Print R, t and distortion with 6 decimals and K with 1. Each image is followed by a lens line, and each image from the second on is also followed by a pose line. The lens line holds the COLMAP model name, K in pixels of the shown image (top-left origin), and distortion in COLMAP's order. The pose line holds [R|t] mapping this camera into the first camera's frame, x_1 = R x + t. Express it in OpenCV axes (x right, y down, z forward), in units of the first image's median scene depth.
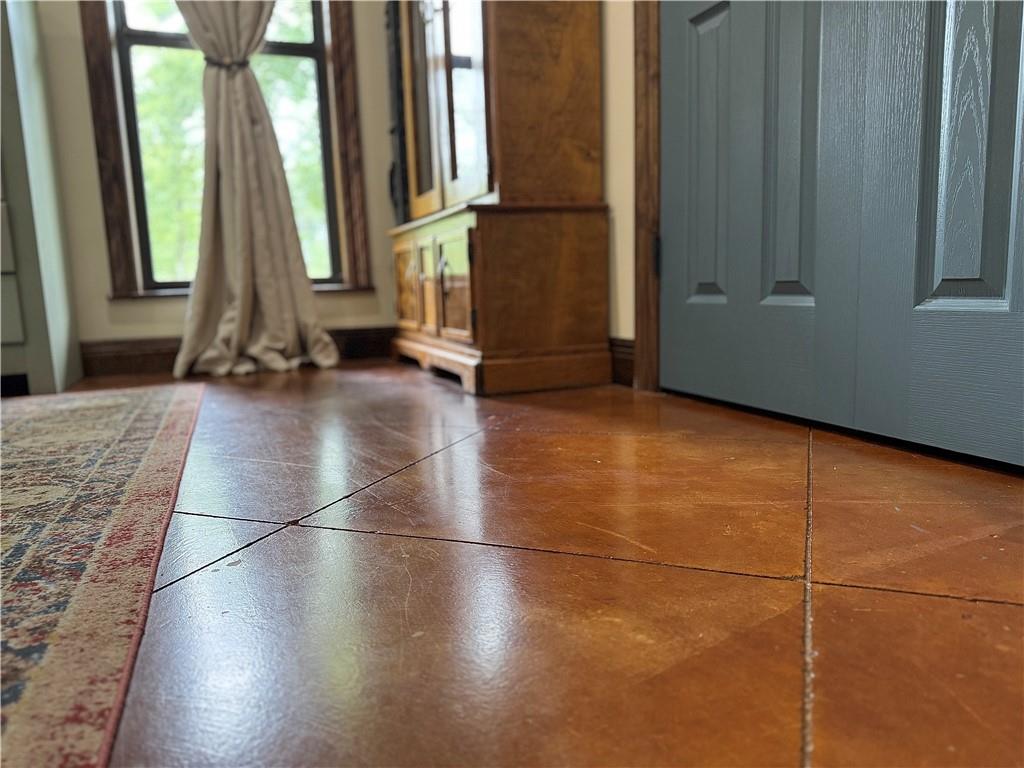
lens RADIAL K [[720.4, 0, 512.0], [0, 720.4, 384.0], [0, 0, 1]] dist [0.118042, -0.167026]
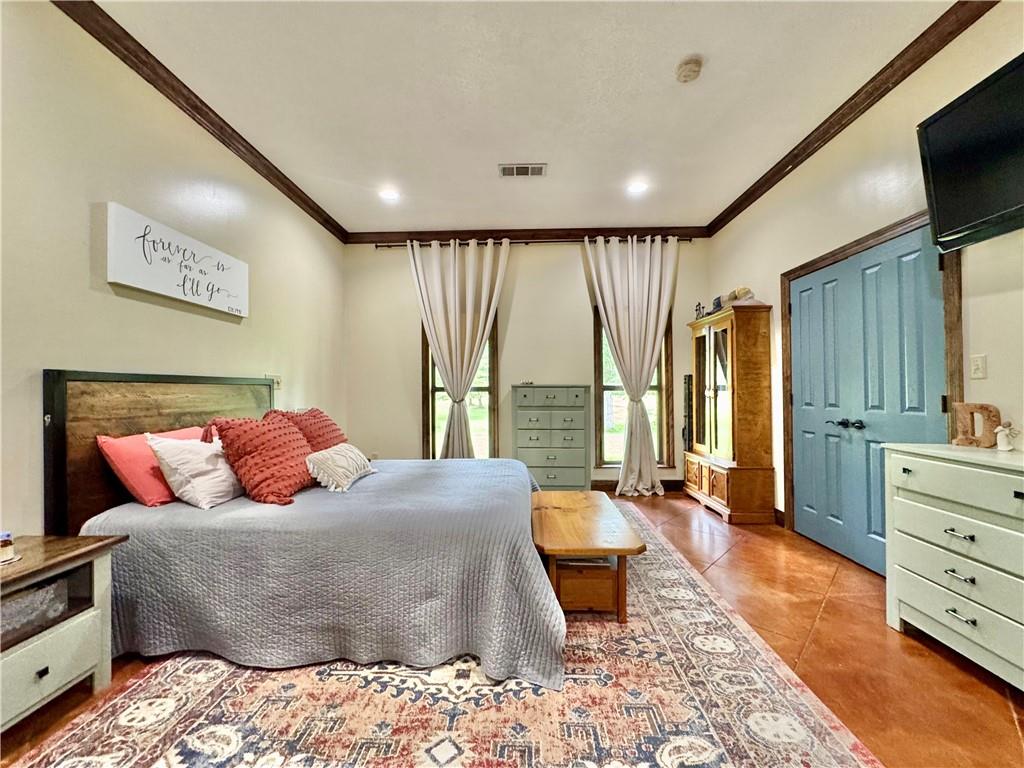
lens RADIAL K [[408.0, 0, 512.0], [0, 408.0, 384.0], [0, 0, 1]] dist [0.002399, 0.000375]
pose [[0.922366, 0.023626, -0.385594, -0.252850], [-0.082131, 0.987303, -0.135968, -0.272755], [0.377486, 0.157081, 0.912595, -1.167405]]
